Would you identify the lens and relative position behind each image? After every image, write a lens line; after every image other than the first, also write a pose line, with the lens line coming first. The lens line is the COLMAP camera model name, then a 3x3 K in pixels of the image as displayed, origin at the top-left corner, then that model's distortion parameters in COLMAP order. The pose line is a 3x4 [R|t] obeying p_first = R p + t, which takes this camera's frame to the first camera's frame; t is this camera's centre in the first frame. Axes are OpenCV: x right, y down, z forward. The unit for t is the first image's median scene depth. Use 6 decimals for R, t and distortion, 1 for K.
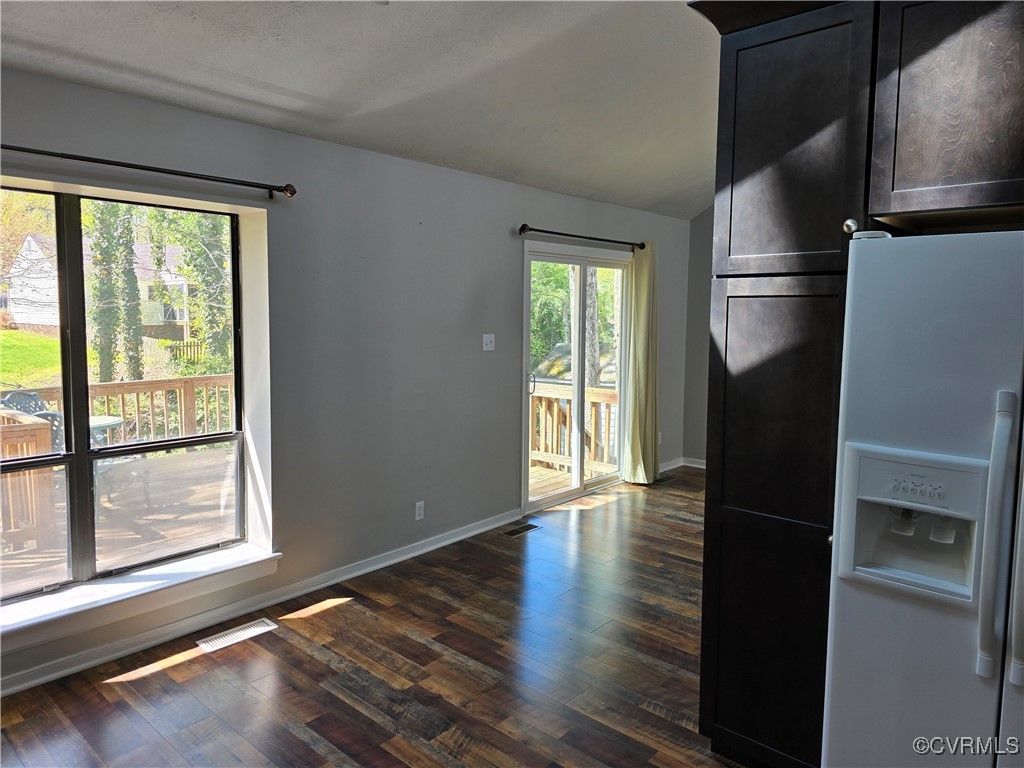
lens RADIAL K [[681.4, 0, 516.5], [0, 681.4, 368.9], [0, 0, 1]] dist [0.083317, -0.088075]
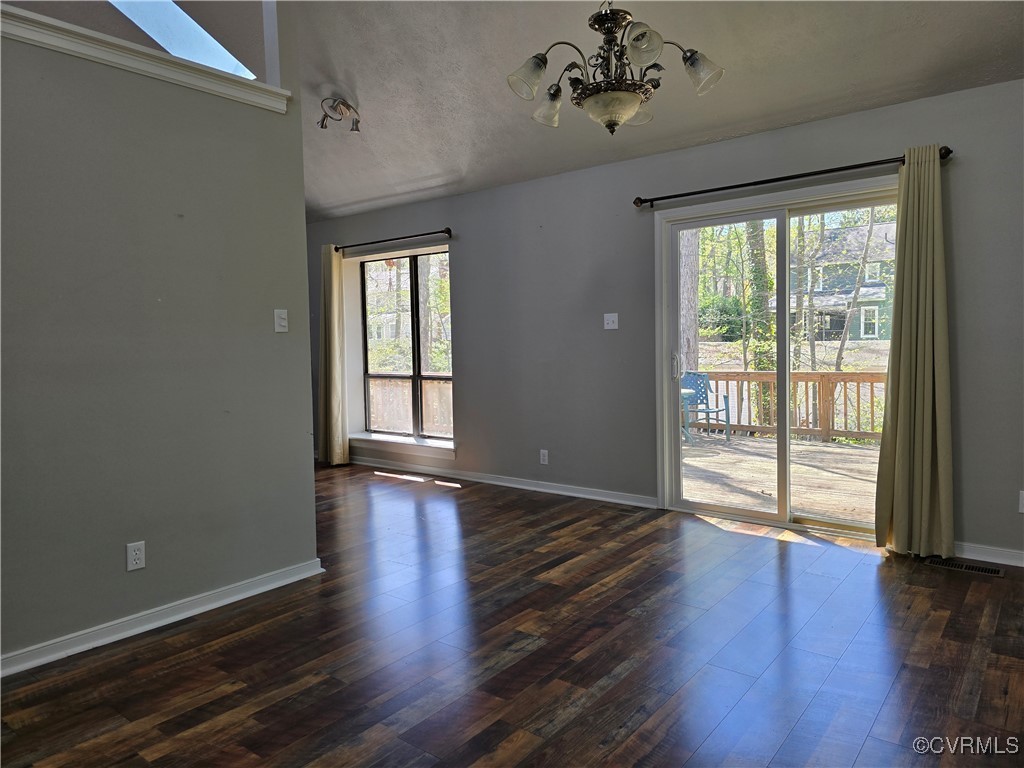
lens RADIAL K [[681.4, 0, 516.5], [0, 681.4, 368.9], [0, 0, 1]] dist [0.083317, -0.088075]
pose [[0.031737, 0.025933, -0.999160, 1.049268], [-0.060605, 0.997874, 0.023975, 0.018282], [0.997657, 0.059793, 0.033241, 0.858789]]
